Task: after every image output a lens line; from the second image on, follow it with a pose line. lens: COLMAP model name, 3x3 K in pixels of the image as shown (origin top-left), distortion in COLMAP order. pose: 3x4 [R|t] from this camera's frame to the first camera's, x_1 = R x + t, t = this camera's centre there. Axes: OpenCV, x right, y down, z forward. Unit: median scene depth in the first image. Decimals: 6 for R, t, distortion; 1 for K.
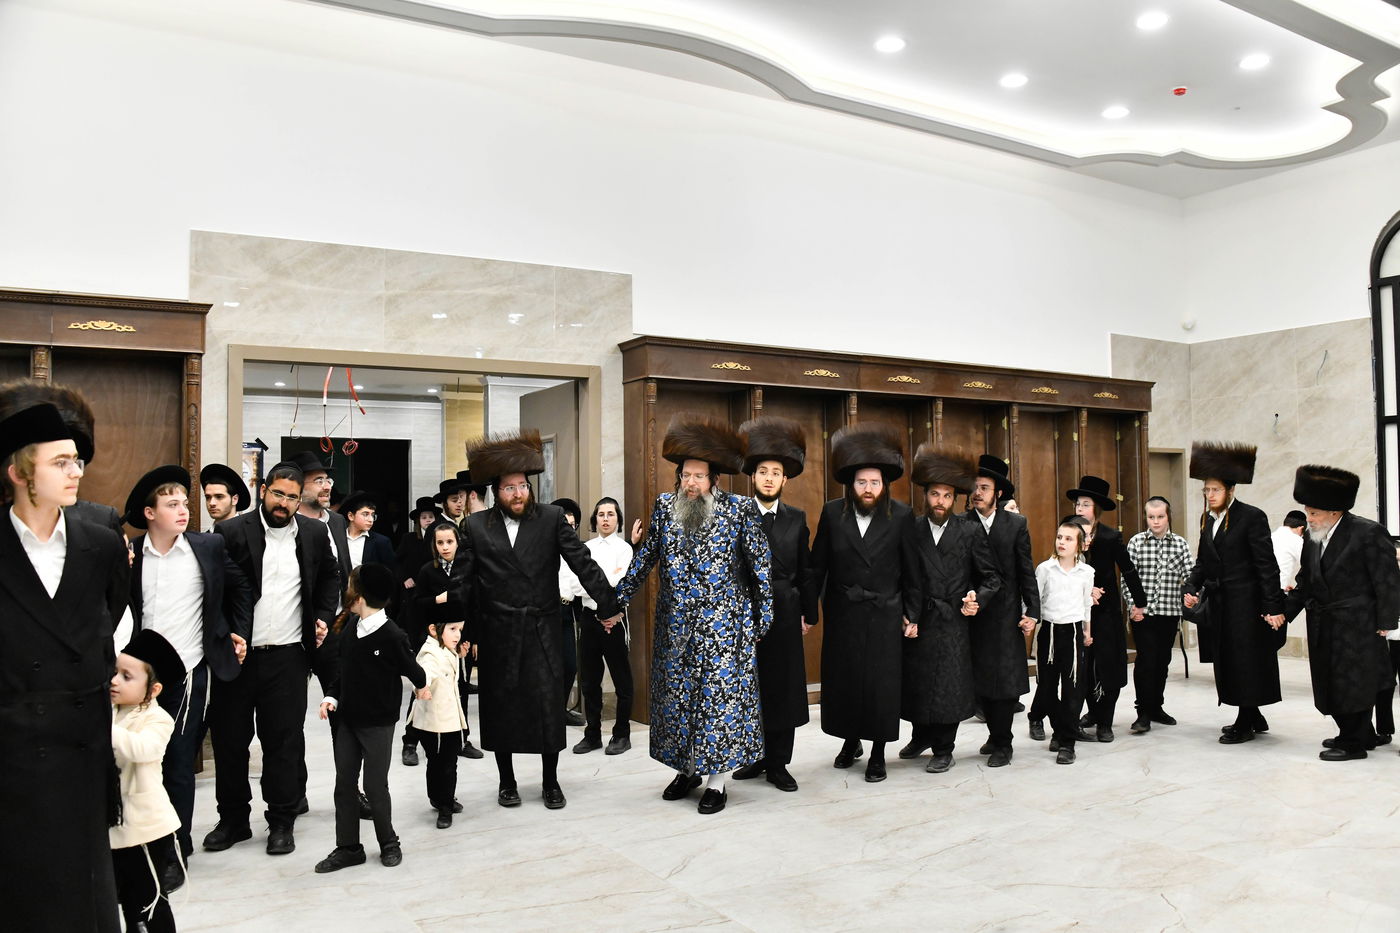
lens RADIAL K [[1108.1, 0, 700.0], [0, 1108.1, 466.5], [0, 0, 1]] dist [-0.142098, 0.069686]
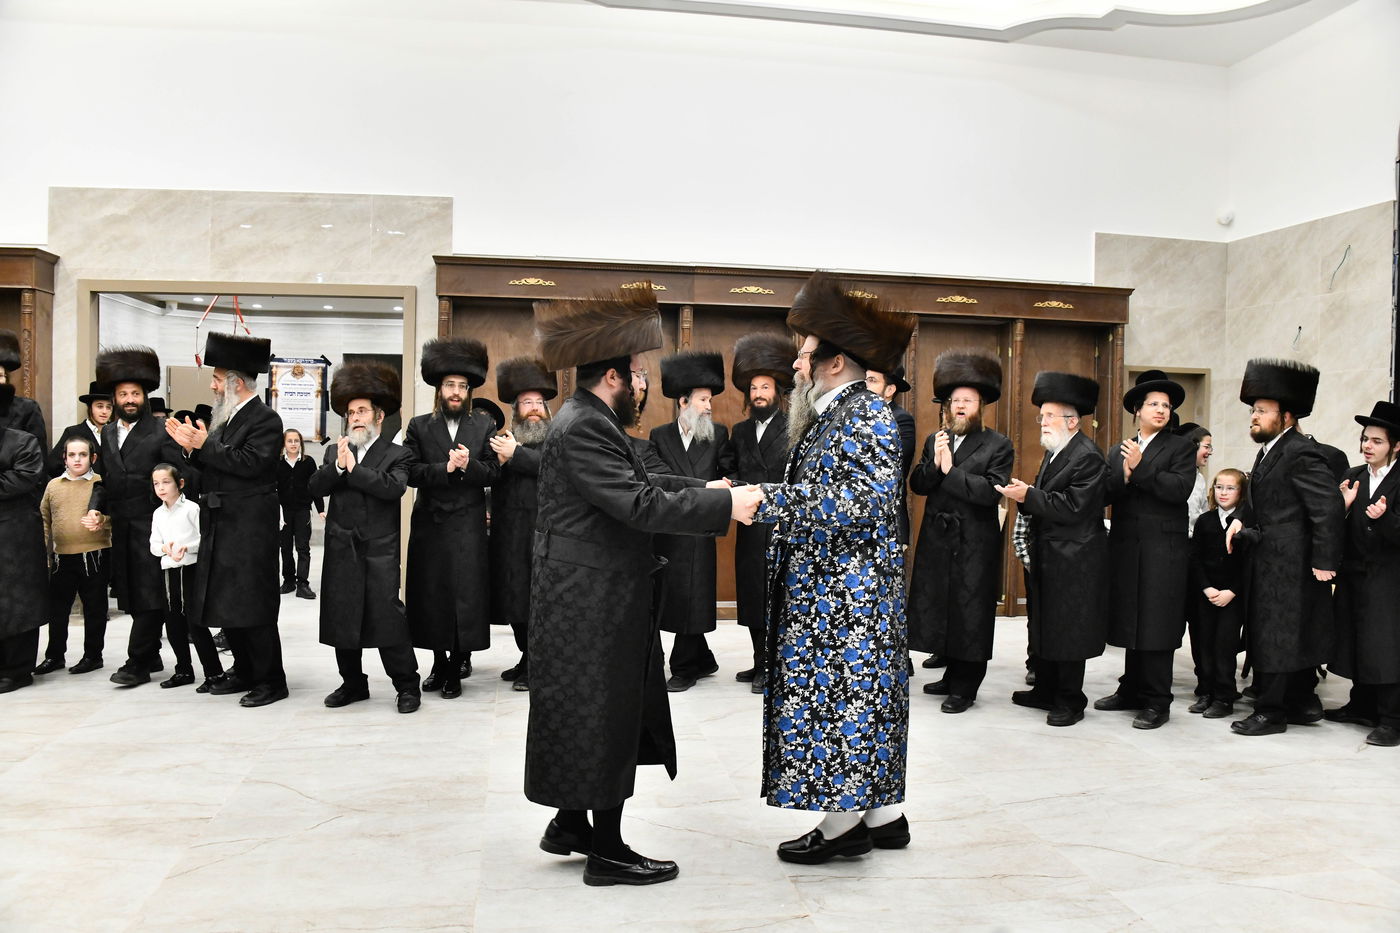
lens RADIAL K [[1098.7, 0, 700.0], [0, 1098.7, 466.5], [0, 0, 1]] dist [-0.141692, 0.067728]
pose [[0.932159, 0.037073, -0.360147, 0.546173], [-0.009837, 0.996970, 0.077166, -0.000299], [0.361916, -0.068388, 0.929699, 0.110730]]
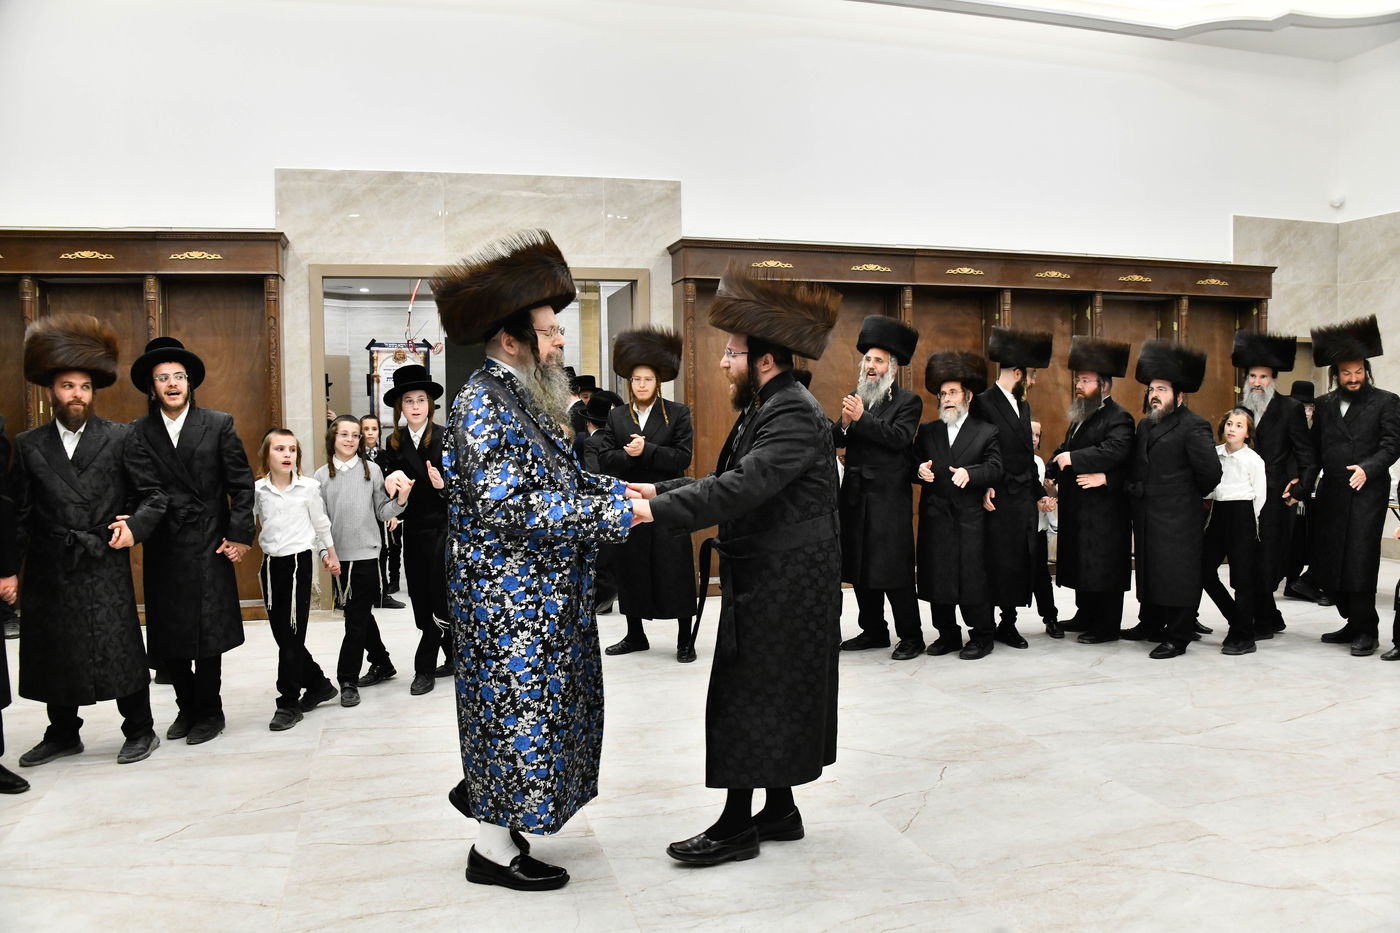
lens RADIAL K [[1108.1, 0, 700.0], [0, 1108.1, 466.5], [0, 0, 1]] dist [-0.142098, 0.069686]
pose [[0.965876, 0.013922, -0.258631, 0.237815], [0.012295, 0.994964, 0.099474, -0.004881], [0.258713, -0.099259, 0.960841, -0.042831]]
